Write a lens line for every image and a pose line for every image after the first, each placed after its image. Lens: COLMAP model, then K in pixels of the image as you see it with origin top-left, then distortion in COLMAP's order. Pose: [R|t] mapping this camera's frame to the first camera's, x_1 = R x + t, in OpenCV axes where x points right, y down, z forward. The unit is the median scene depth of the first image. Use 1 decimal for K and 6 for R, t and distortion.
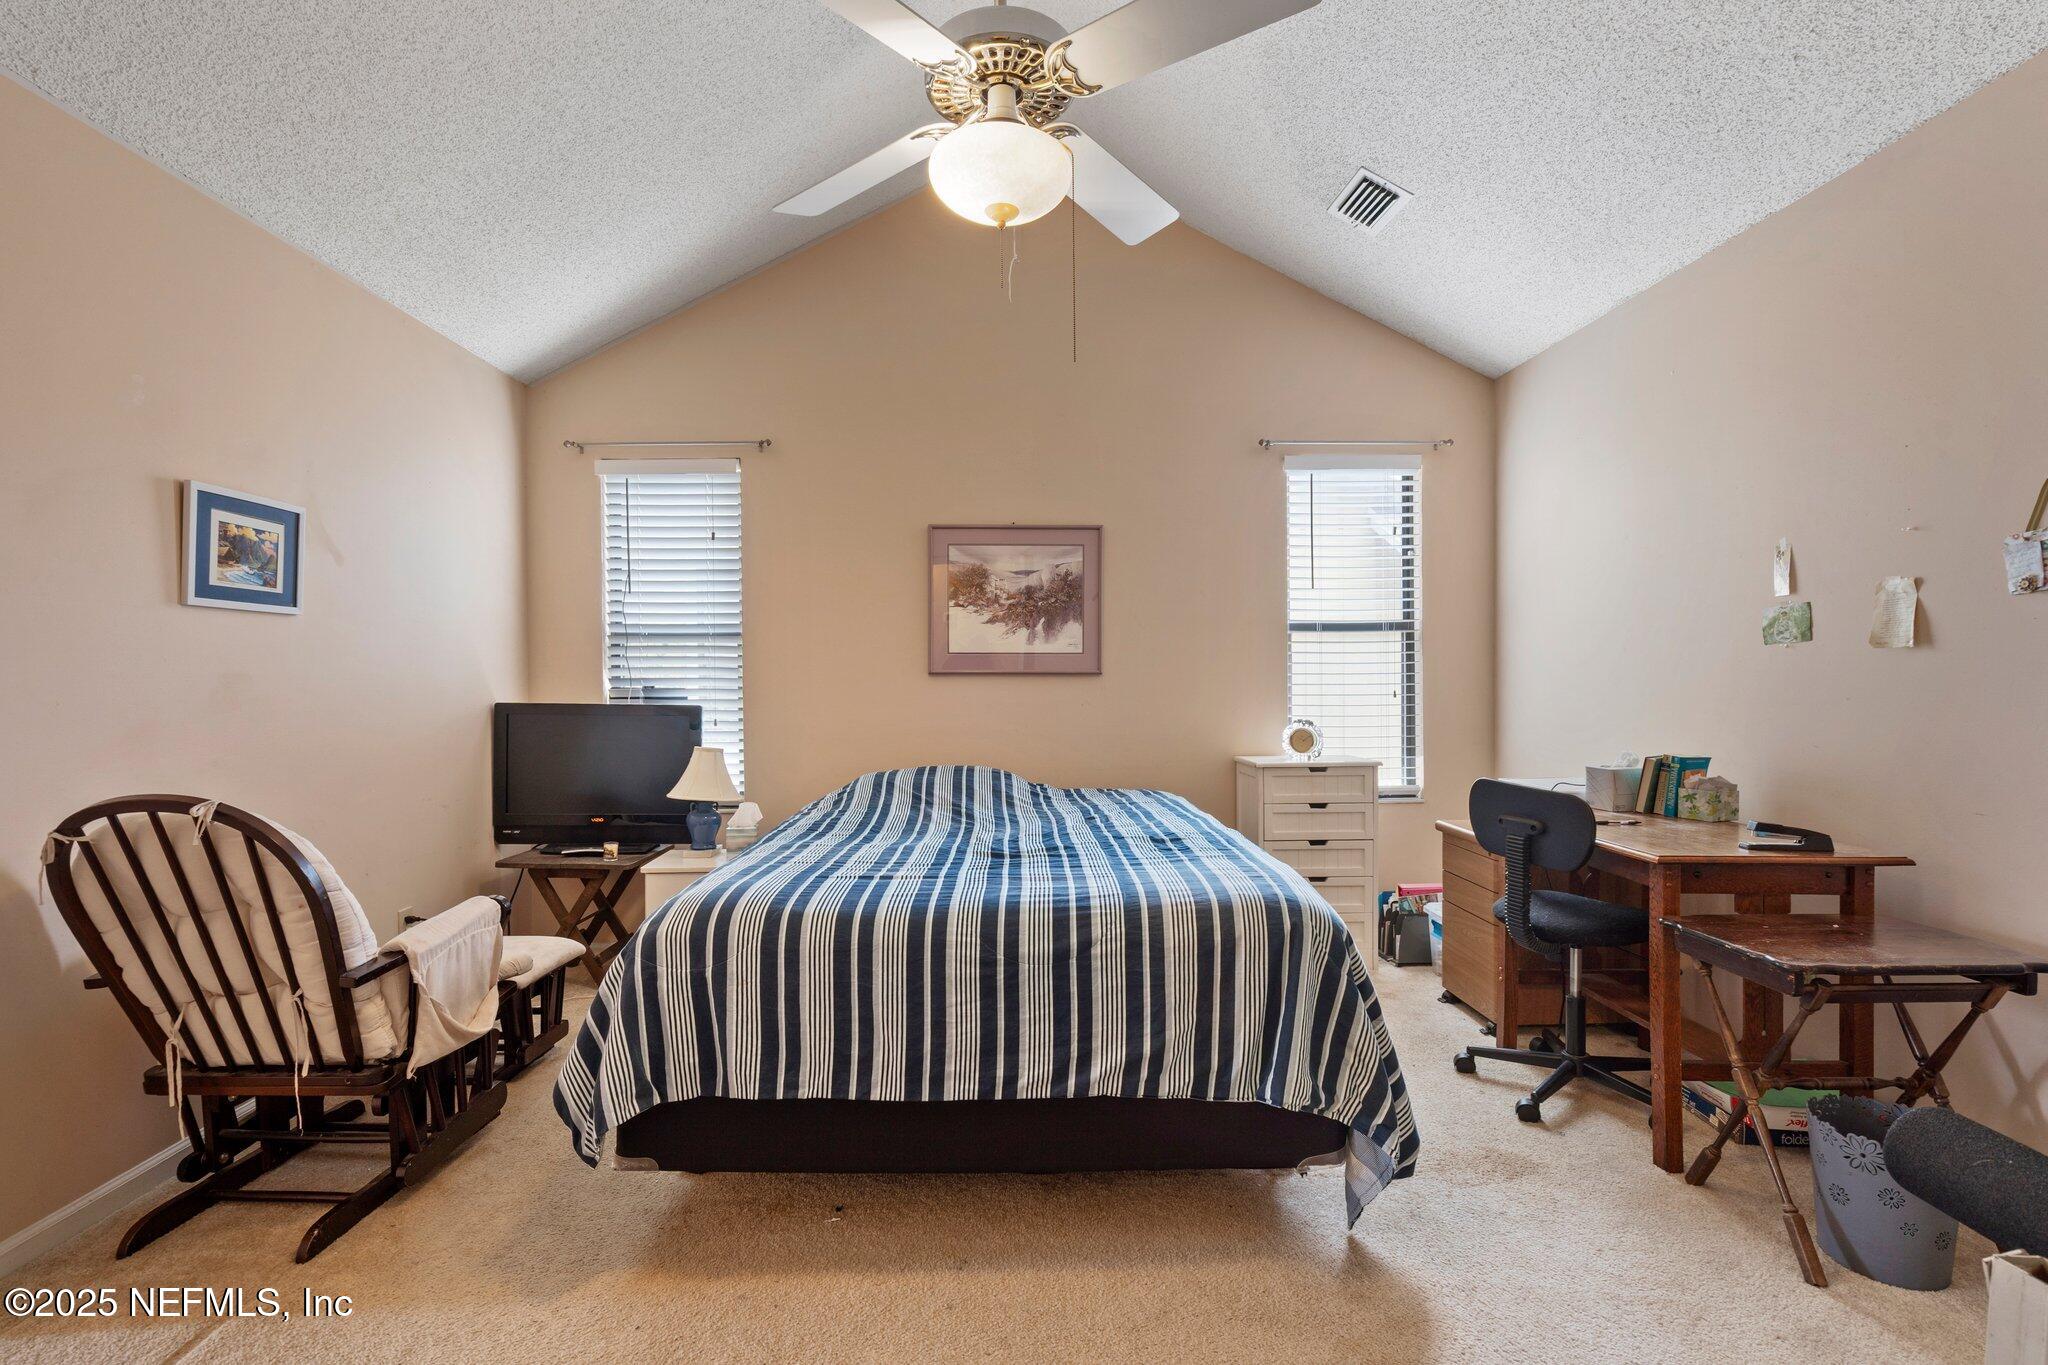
lens RADIAL K [[958.3, 0, 1023.6], [0, 958.3, 679.2], [0, 0, 1]] dist [-0.001524, 0.000992]
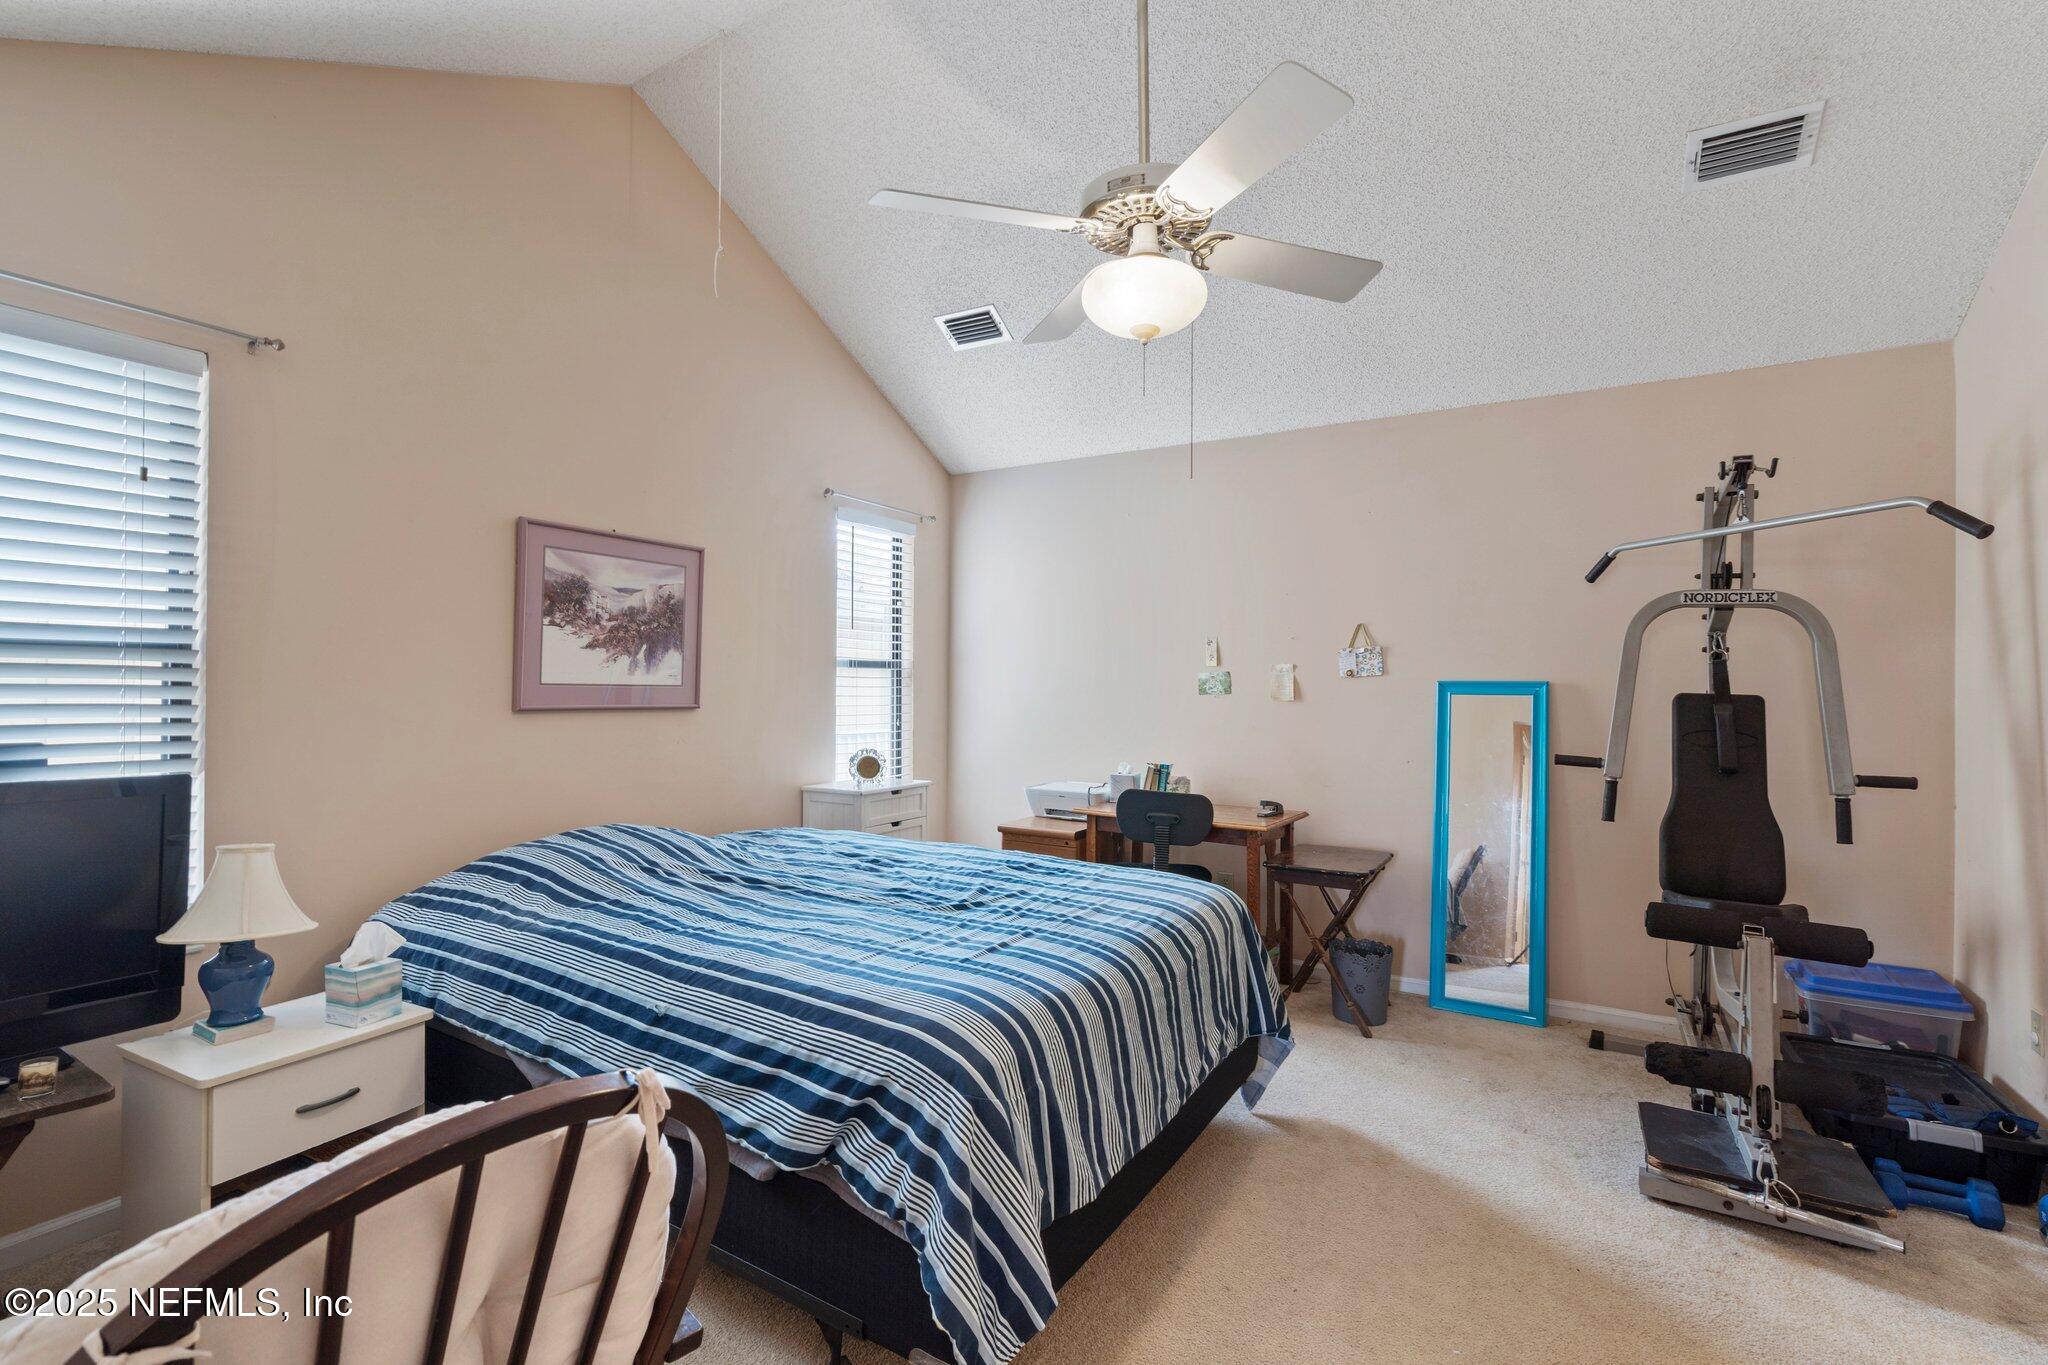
lens RADIAL K [[920.2, 0, 1024.0], [0, 920.2, 682.5], [0, 0, 1]] dist [-0.001085, -0.000192]
pose [[0.541726, 0.013904, 0.840440, -0.493986], [-0.012359, 0.999887, -0.008575, -0.026909], [-0.840465, -0.005742, 0.541836, 0.259126]]
